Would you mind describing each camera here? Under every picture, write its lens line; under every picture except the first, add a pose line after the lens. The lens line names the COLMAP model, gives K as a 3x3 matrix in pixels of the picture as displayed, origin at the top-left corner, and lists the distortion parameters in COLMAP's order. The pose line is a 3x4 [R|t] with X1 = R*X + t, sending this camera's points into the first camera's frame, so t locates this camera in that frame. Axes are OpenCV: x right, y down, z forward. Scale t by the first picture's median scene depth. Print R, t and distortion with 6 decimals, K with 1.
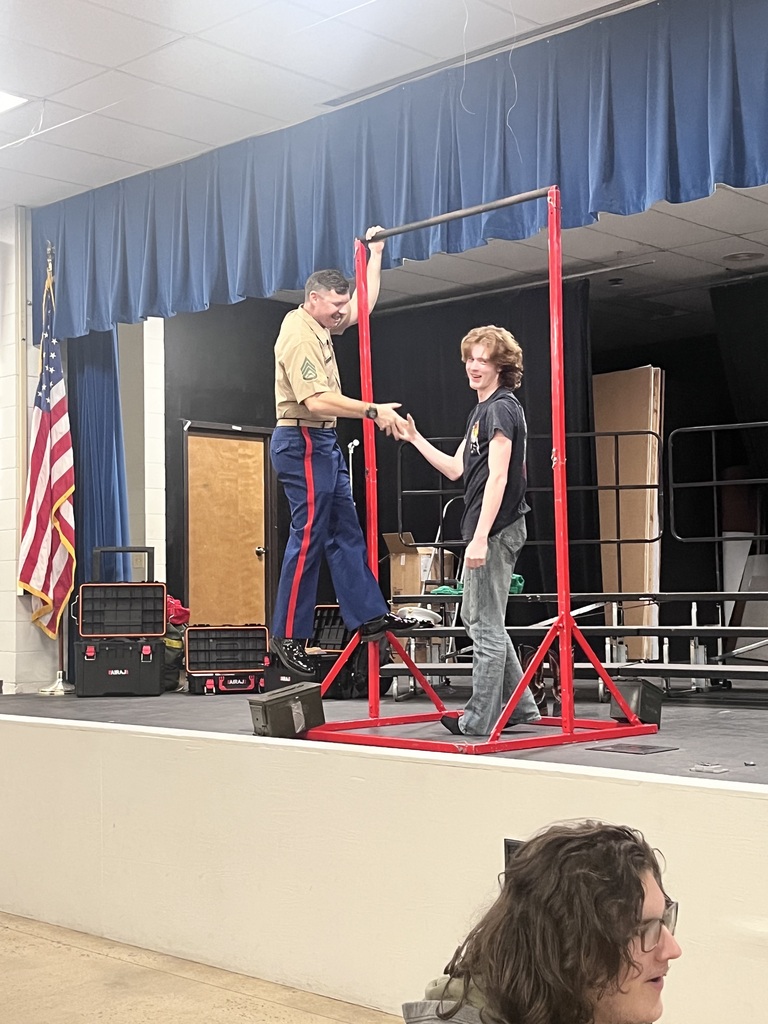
lens RADIAL K [[1488.9, 0, 380.2], [0, 1488.9, 518.0], [0, 0, 1]] dist [0.128107, 0.000000]
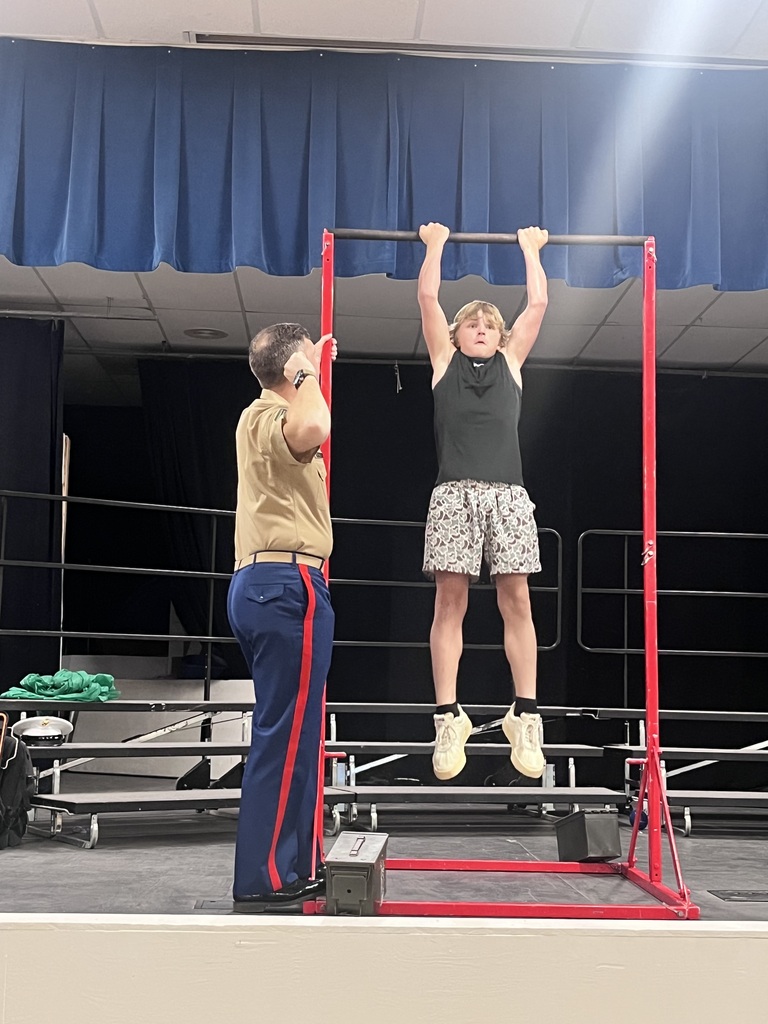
lens RADIAL K [[1488.9, 0, 388.9], [0, 1488.9, 512.6], [0, 0, 1]] dist [0.128107, 0.000000]
pose [[0.678259, 0.115624, 0.725669, -0.400799], [-0.065736, 0.993131, -0.096799, 0.020012], [-0.731877, 0.017953, 0.681200, 0.351654]]
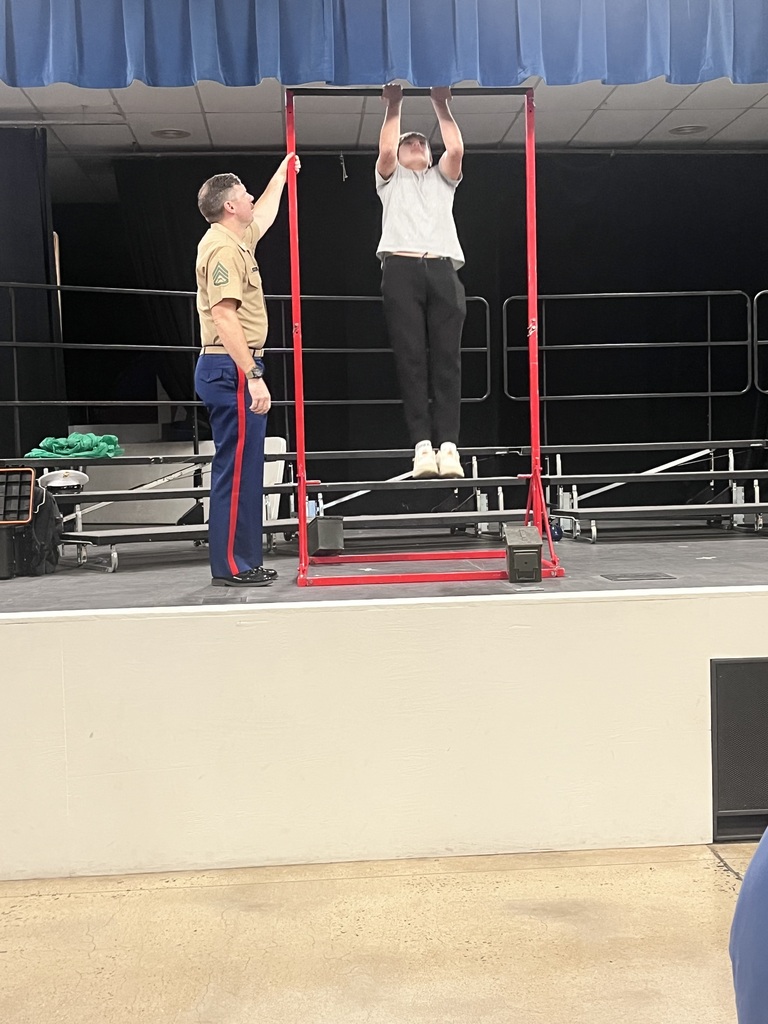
lens RADIAL K [[1314.8, 0, 387.0], [0, 1314.8, 505.2], [0, 0, 1]] dist [0.105410, 0.000000]
pose [[0.658844, -0.035599, 0.751437, -0.429980], [-0.019388, 0.997744, 0.064266, 0.024475], [-0.752030, -0.056910, 0.656668, 0.321315]]
